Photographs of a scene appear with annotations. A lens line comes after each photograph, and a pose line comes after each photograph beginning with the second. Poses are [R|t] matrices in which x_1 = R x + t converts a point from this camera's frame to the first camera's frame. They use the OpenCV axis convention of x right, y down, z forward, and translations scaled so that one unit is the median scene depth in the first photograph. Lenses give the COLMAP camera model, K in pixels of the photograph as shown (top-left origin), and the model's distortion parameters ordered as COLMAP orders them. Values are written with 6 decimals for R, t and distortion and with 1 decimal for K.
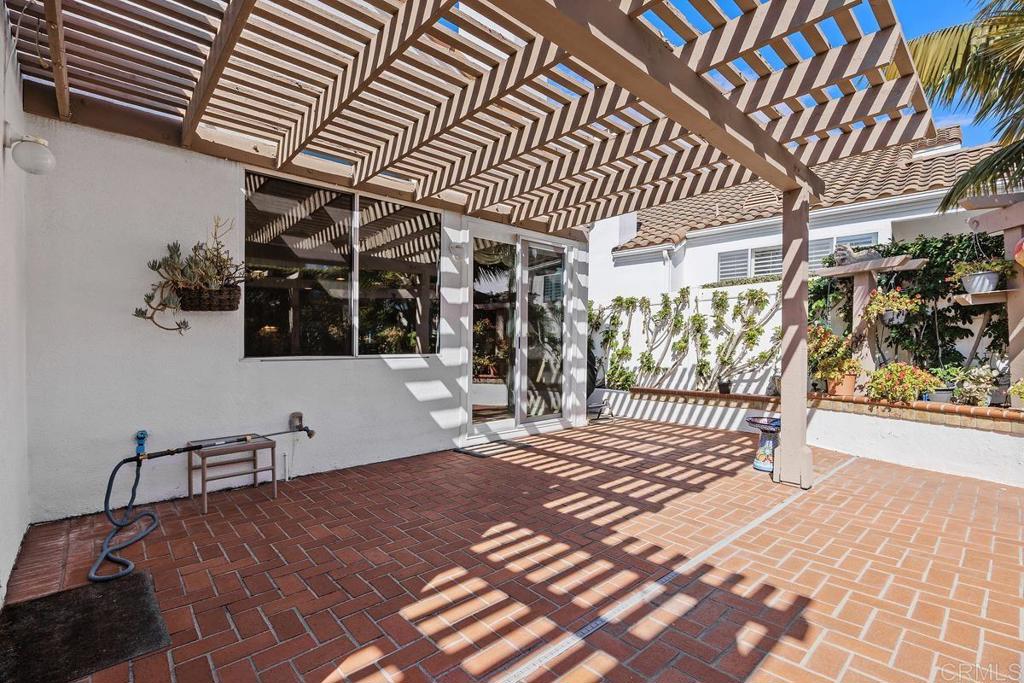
lens RADIAL K [[493.8, 0, 512.0], [0, 493.8, 341.5], [0, 0, 1]] dist [0.000421, 0.000105]
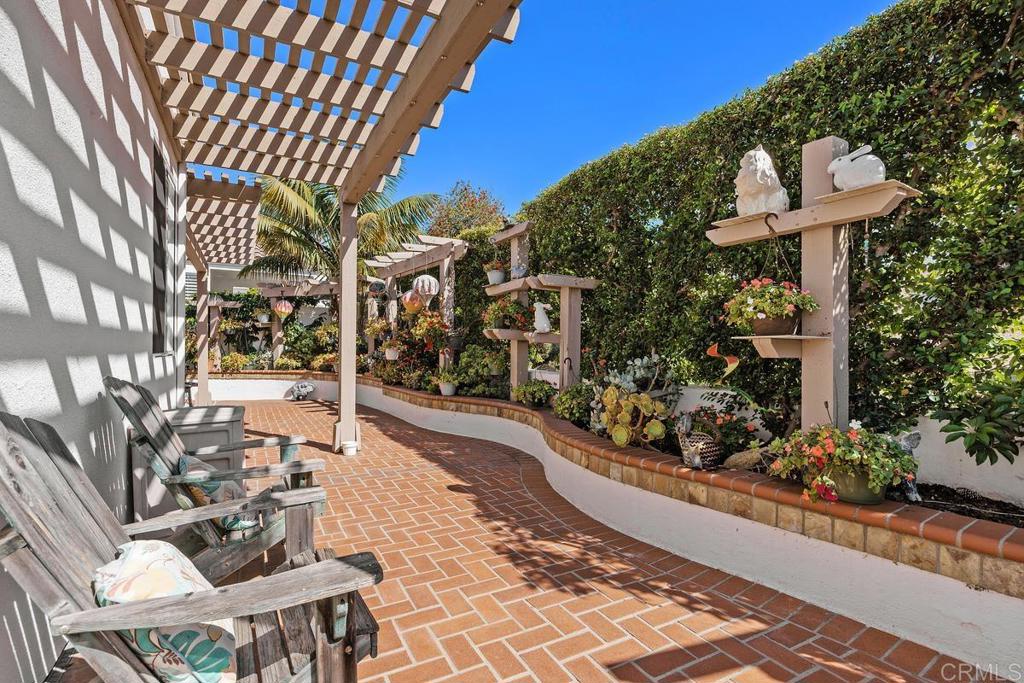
lens RADIAL K [[501.3, 0, 512.0], [0, 501.3, 341.5], [0, 0, 1]] dist [-0.000127, -0.000015]
pose [[0.278921, 0.004735, 0.960302, -0.912474], [-0.003391, 0.999986, -0.003946, -0.001151], [-0.960308, -0.002156, 0.278934, -0.716575]]
